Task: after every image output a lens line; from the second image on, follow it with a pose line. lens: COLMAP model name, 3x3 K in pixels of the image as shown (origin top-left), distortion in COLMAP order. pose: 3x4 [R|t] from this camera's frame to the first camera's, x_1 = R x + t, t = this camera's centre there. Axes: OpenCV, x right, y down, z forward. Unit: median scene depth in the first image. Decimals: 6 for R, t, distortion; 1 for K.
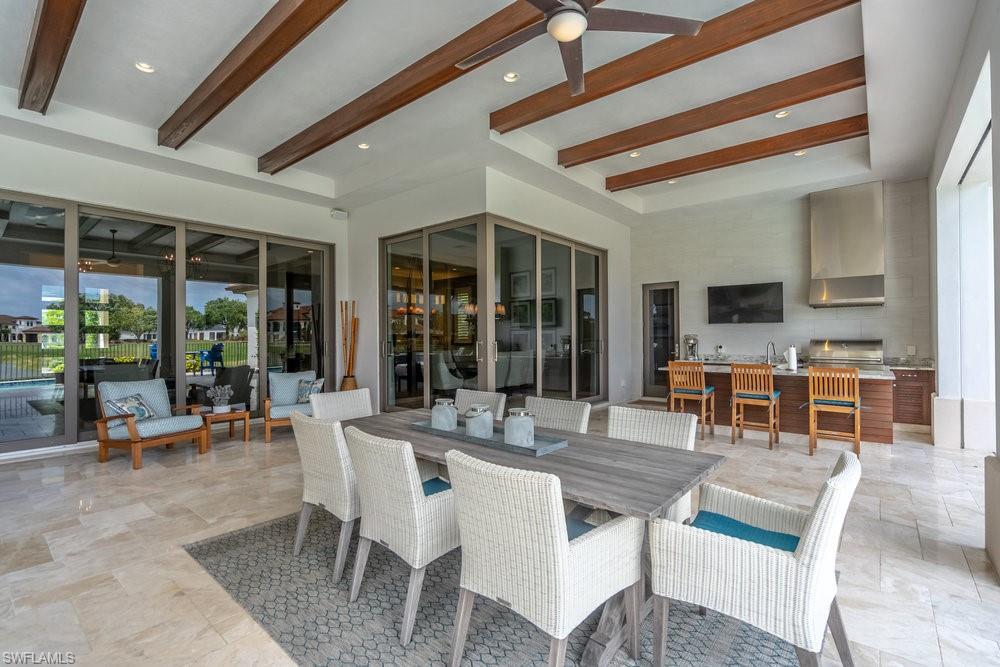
lens RADIAL K [[453.6, 0, 500.6], [0, 453.6, 334.1], [0, 0, 1]] dist [0.000677, 0.000189]
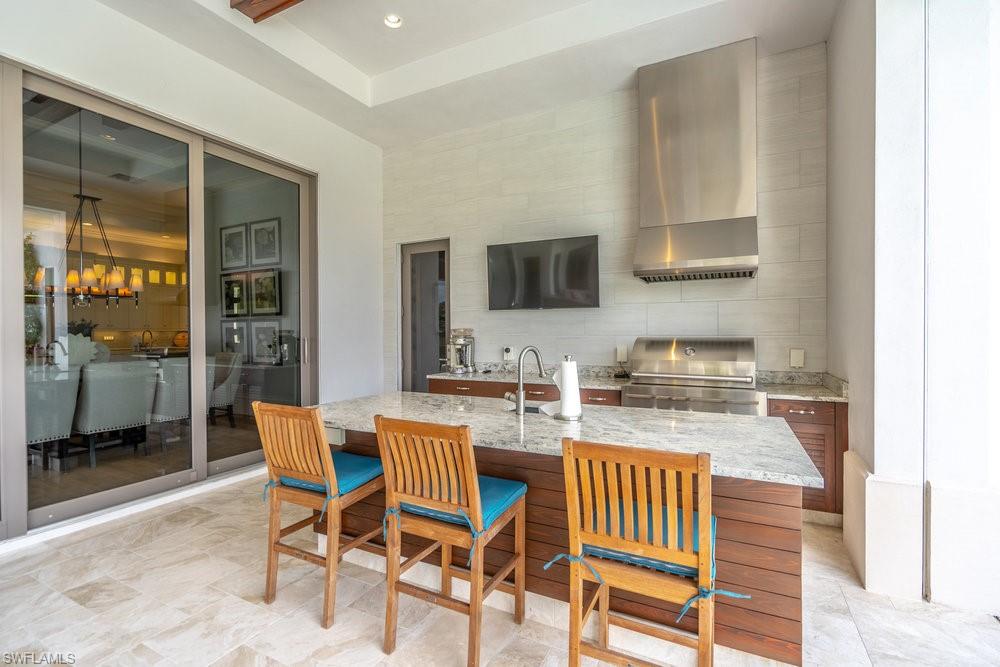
lens RADIAL K [[453.6, 0, 498.8], [0, 453.6, 333.3], [0, 0, 1]] dist [0.000677, 0.000189]
pose [[0.975547, -0.000770, 0.219792, 0.396970], [-0.001813, 0.999932, 0.011549, 0.000143], [-0.219786, -0.011665, 0.975478, 0.501030]]
